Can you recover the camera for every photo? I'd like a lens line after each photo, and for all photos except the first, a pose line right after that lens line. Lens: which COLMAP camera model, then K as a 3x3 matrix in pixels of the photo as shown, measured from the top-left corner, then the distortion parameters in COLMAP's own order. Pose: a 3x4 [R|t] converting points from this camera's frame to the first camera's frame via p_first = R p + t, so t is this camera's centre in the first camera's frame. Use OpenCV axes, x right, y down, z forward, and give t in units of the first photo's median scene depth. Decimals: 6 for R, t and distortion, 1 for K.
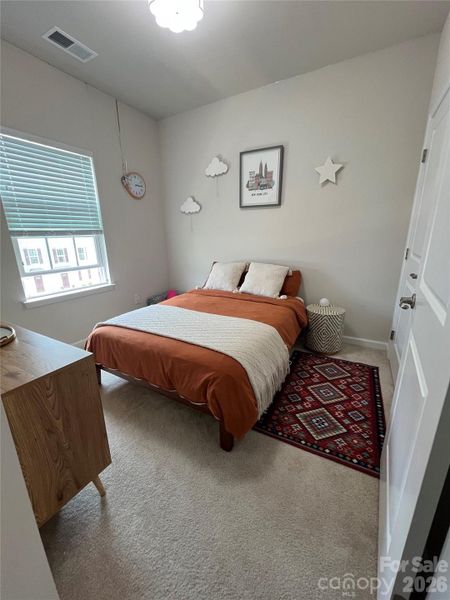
lens RADIAL K [[241.3, 0, 225.0], [0, 241.3, 300.0], [0, 0, 1]] dist [-0.001171, -0.000049]
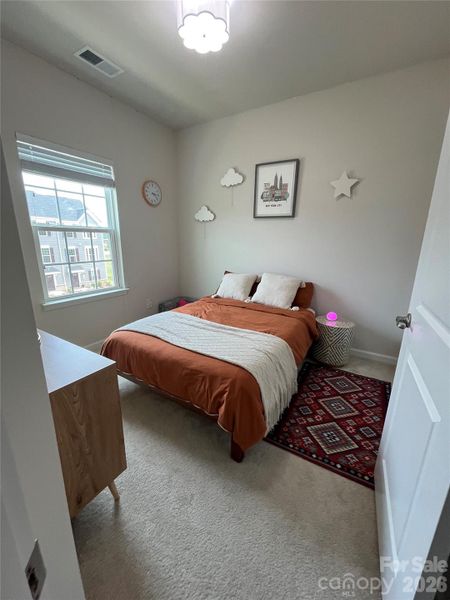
lens RADIAL K [[241.3, 0, 225.0], [0, 241.3, 300.0], [0, 0, 1]] dist [-0.001171, -0.000049]
pose [[0.999195, 0.033270, -0.022394, -0.036219], [-0.033661, 0.999284, -0.017296, -0.023363], [0.021802, 0.018036, 0.999600, -0.017999]]
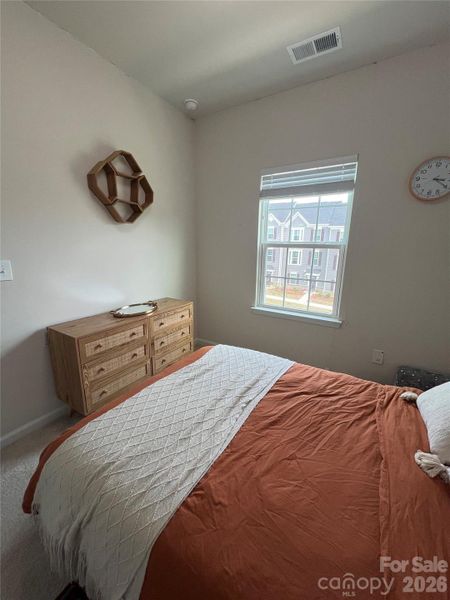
lens RADIAL K [[241.3, 0, 225.0], [0, 241.3, 300.0], [0, 0, 1]] dist [-0.001171, -0.000049]
pose [[-0.026114, 0.233347, -0.972043, 0.407881], [-0.281019, 0.931449, 0.231152, -0.299104], [0.959347, 0.279199, 0.041251, 0.865256]]
